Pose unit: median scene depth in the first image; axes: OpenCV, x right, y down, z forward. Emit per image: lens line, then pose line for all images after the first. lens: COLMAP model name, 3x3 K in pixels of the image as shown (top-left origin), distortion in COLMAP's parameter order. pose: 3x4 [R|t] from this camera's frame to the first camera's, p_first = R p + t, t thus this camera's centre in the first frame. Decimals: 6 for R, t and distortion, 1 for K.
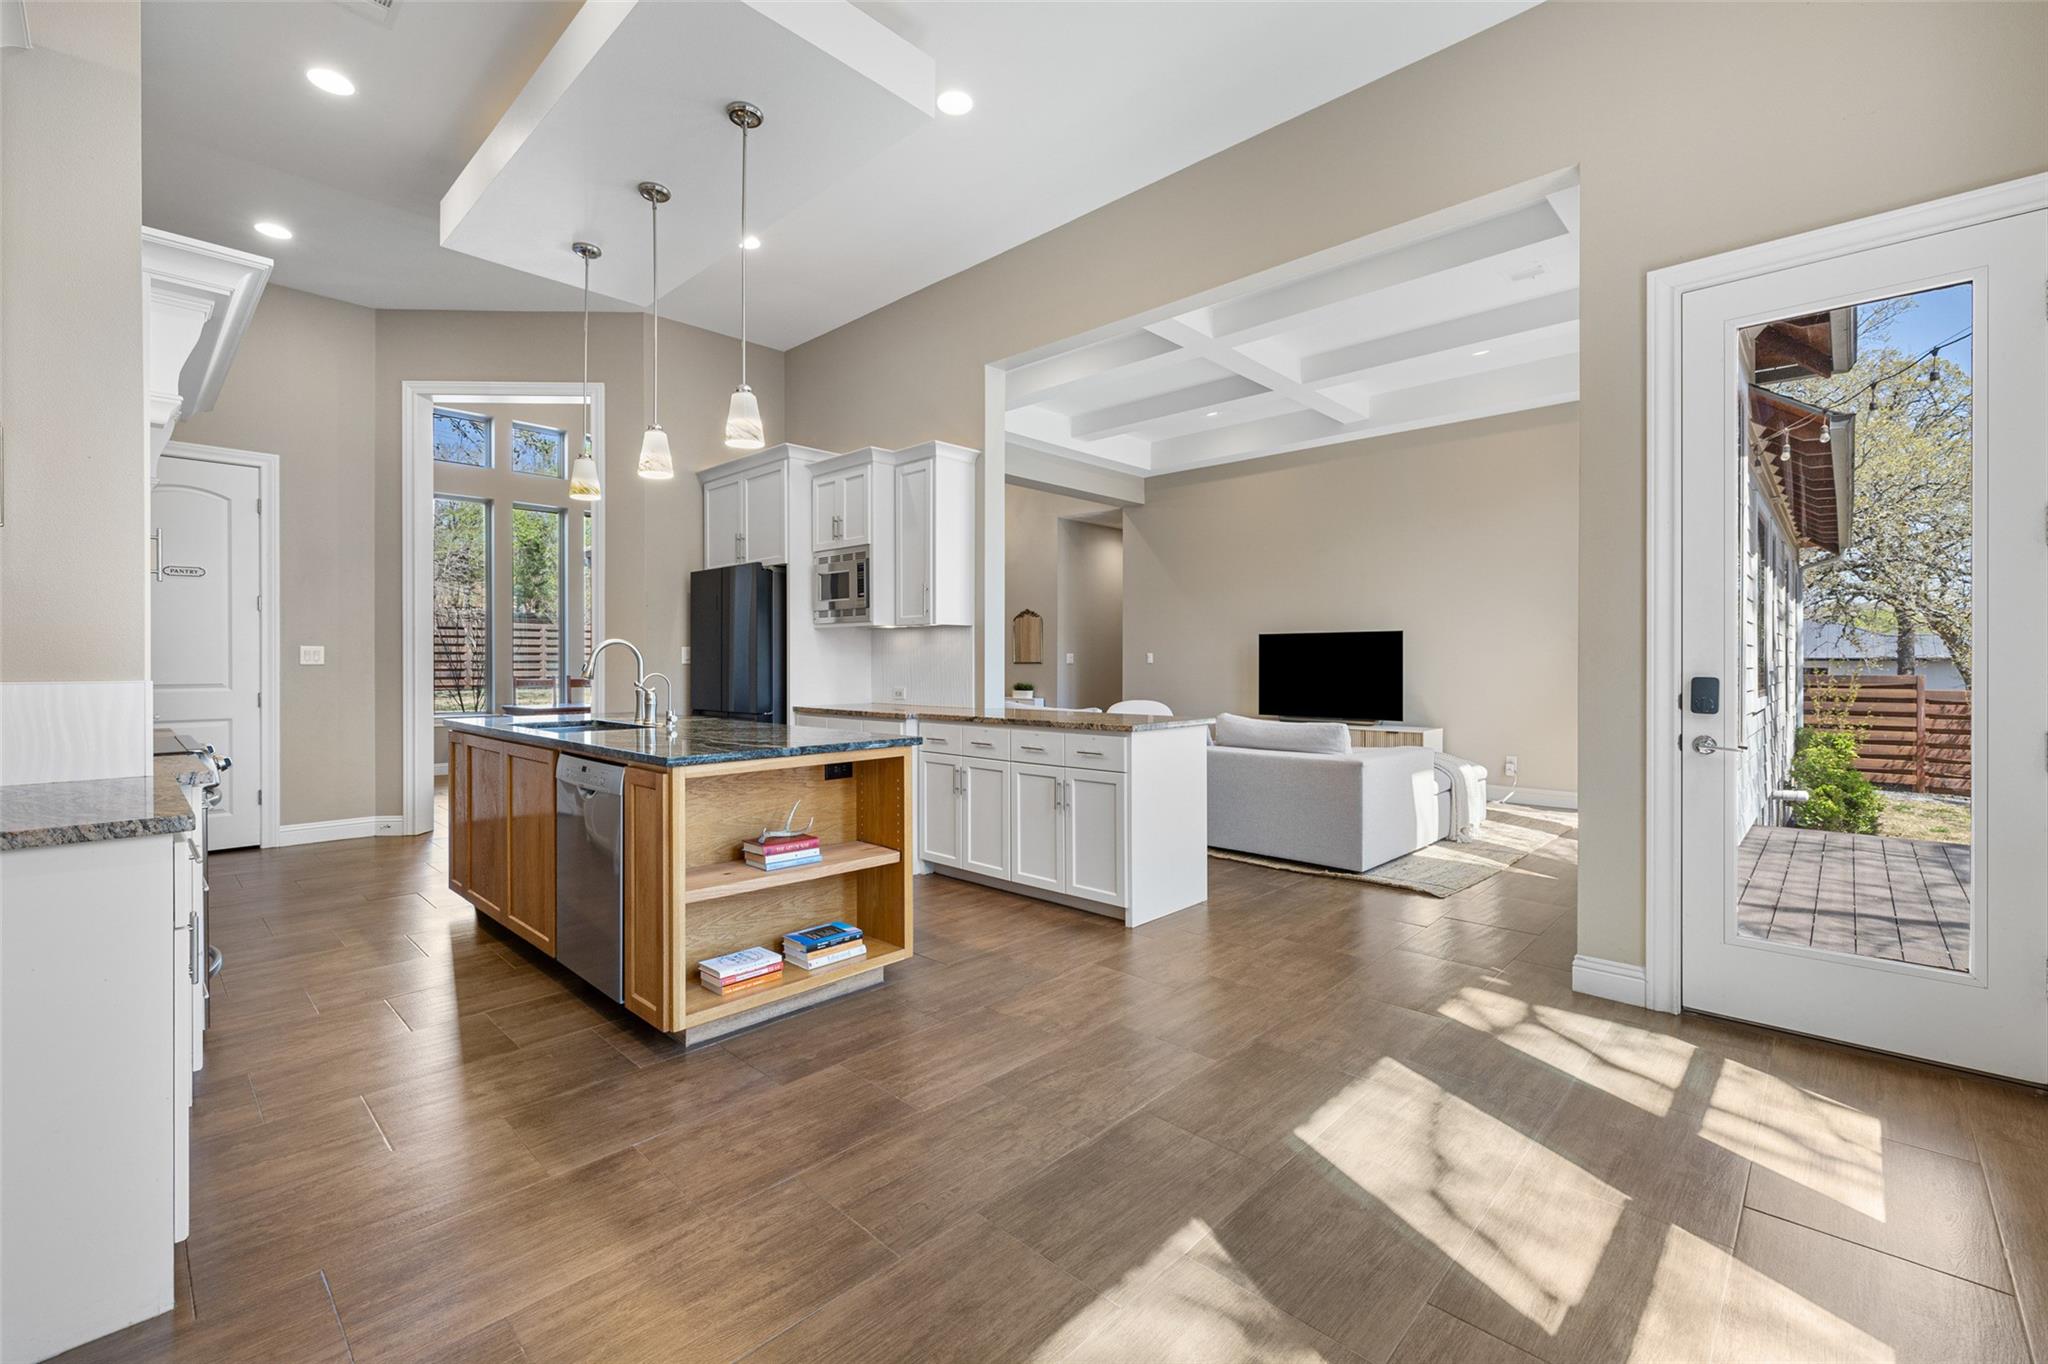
lens RADIAL K [[864.1, 0, 1023.4], [0, 864.1, 668.3], [0, 0, 1]] dist [0.000342, 0.000351]
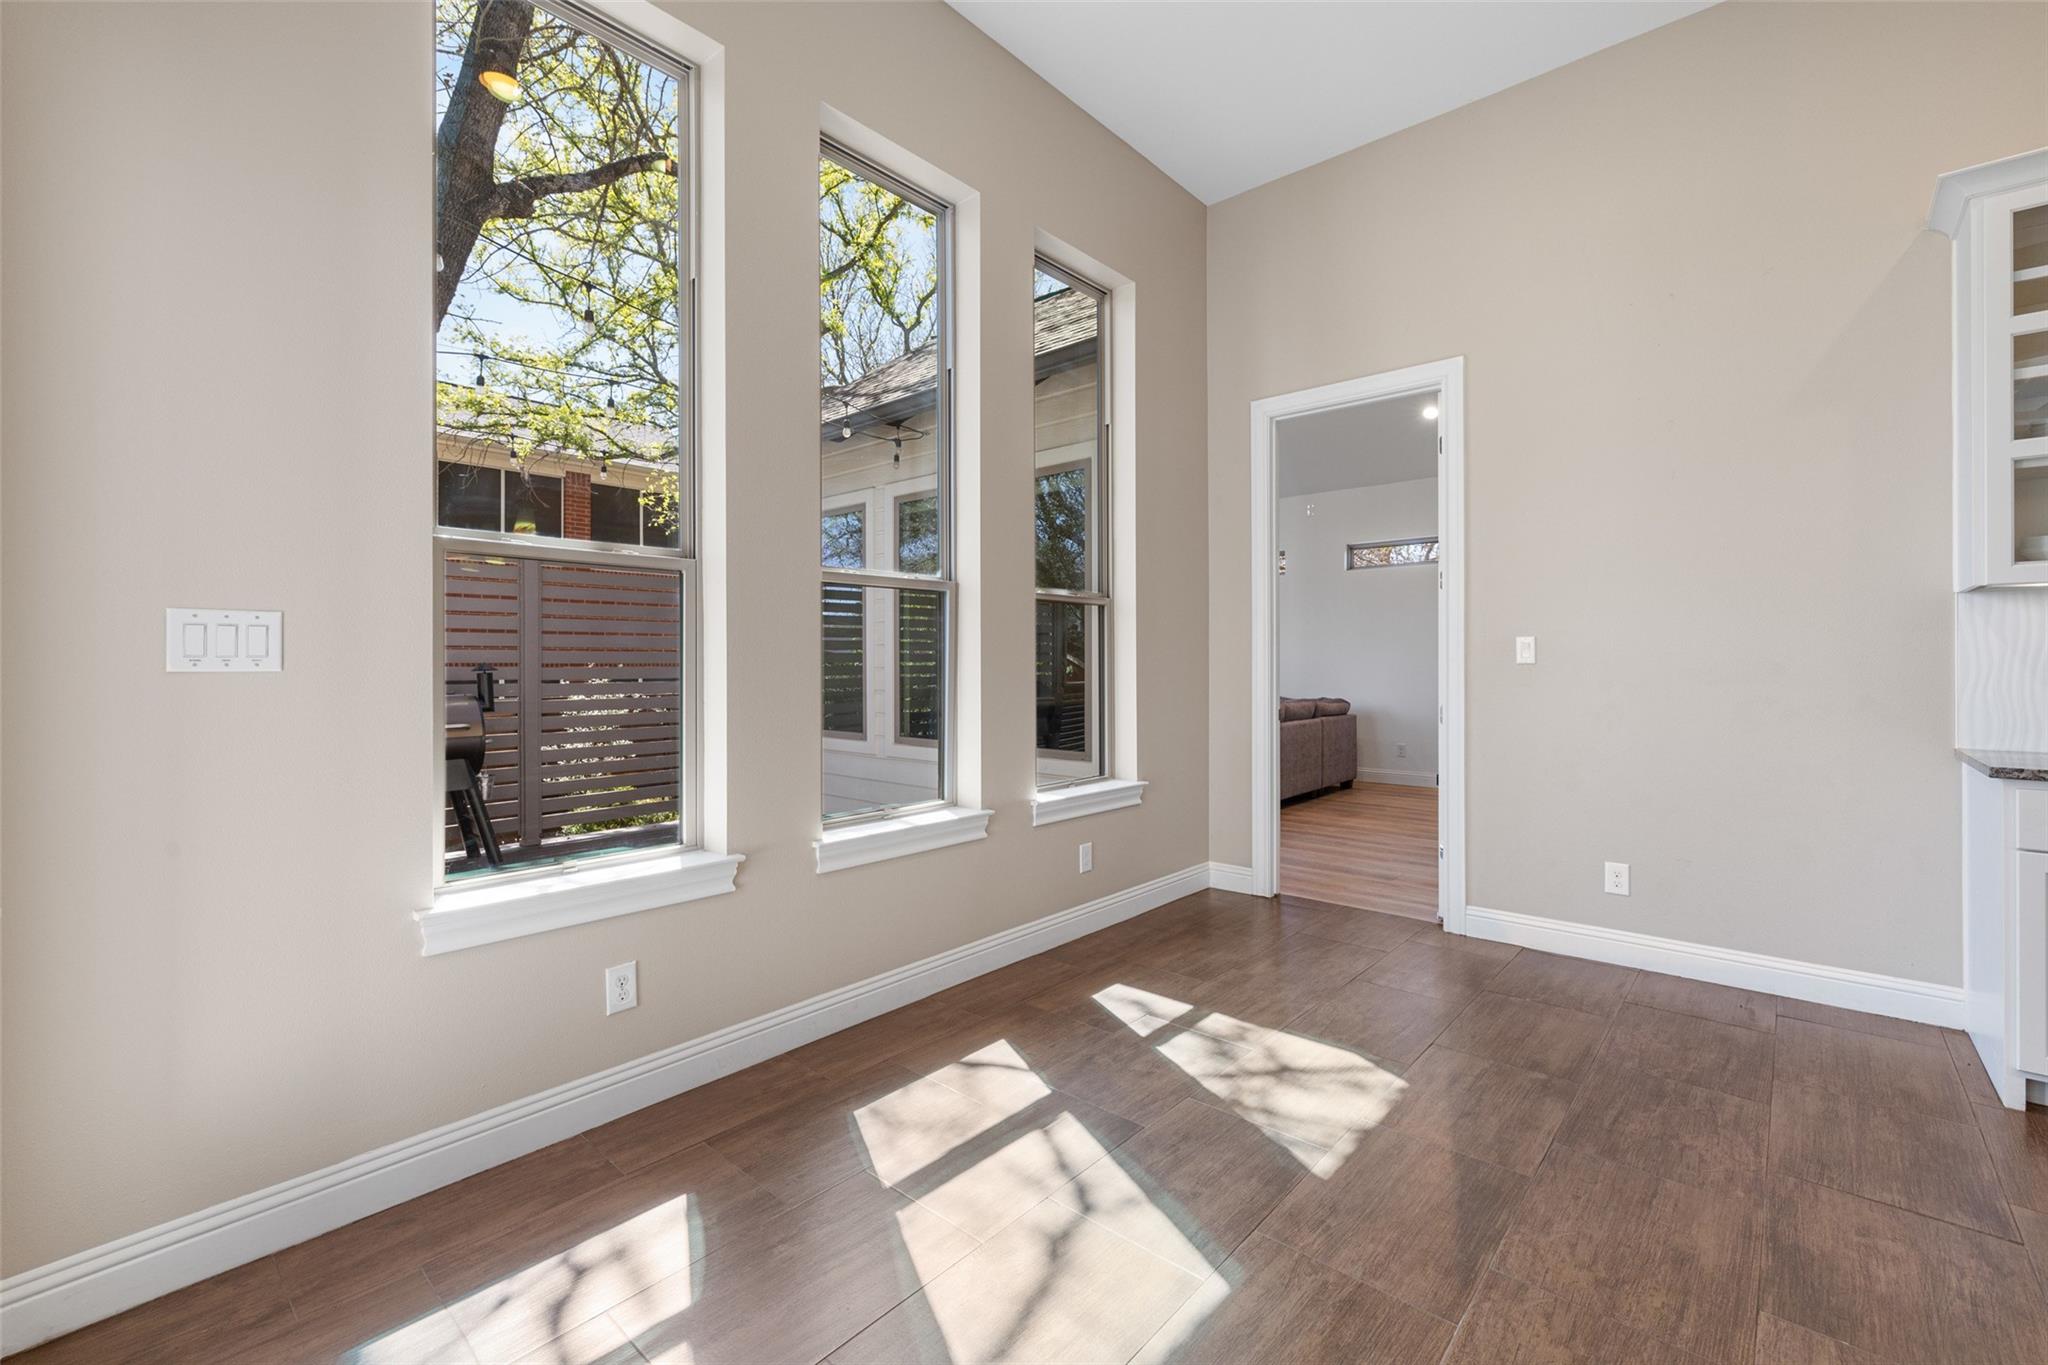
lens RADIAL K [[864.1, 0, 1023.4], [0, 864.1, 668.8], [0, 0, 1]] dist [0.000342, 0.000351]
pose [[-0.999178, 0.002077, -0.040474, 0.564198], [0.001199, 0.999764, 0.021712, -0.016669], [0.040509, 0.021646, -0.998945, 1.868825]]
